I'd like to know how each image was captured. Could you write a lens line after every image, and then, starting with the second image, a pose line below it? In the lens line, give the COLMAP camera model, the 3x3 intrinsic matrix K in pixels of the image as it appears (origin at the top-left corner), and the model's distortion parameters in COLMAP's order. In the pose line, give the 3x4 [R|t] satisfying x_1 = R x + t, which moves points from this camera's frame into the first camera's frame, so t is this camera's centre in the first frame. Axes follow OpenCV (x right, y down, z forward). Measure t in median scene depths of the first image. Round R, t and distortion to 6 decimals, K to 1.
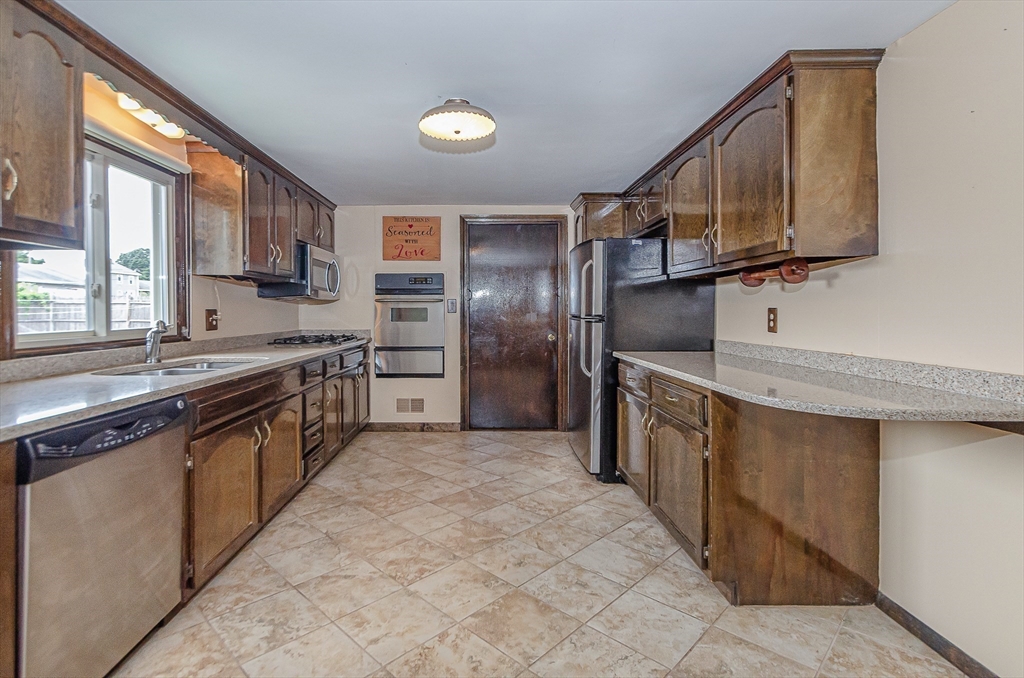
lens RADIAL K [[449.2, 0, 512.1], [0, 449.2, 304.1], [0, 0, 1]] dist [0.002103, 0.000198]
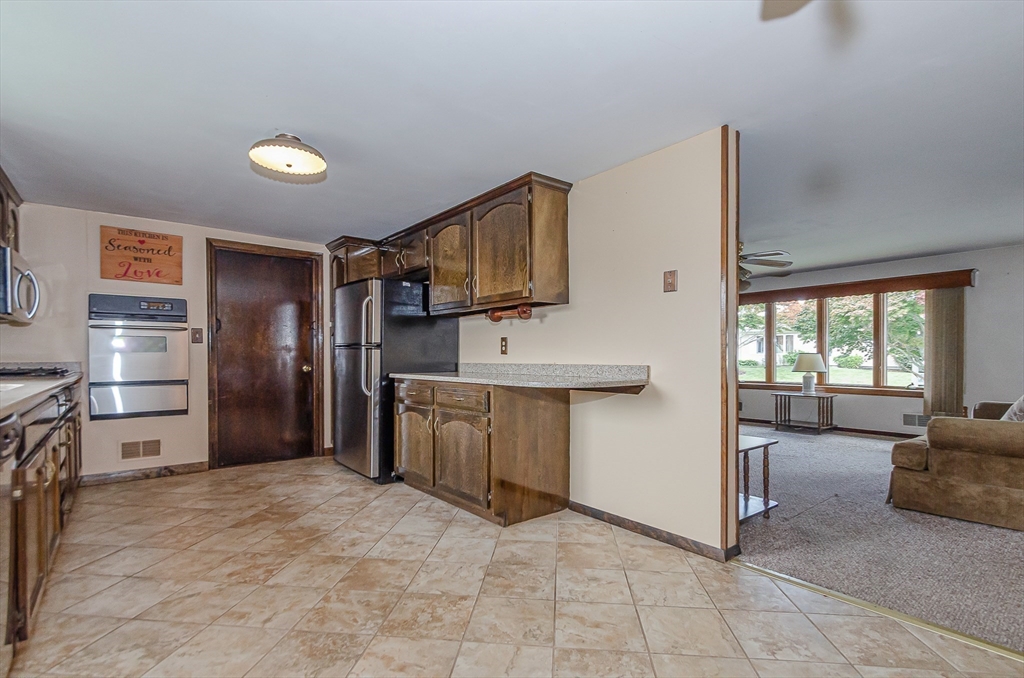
lens RADIAL K [[396.2, 0, 512.0], [0, 396.2, 339.0], [0, 0, 1]] dist [-0.000121, 0.000064]
pose [[0.808094, 0.010253, 0.588964, -0.178463], [-0.005614, 0.999937, -0.009704, 0.029972], [-0.589027, 0.004535, 0.808101, -0.061692]]
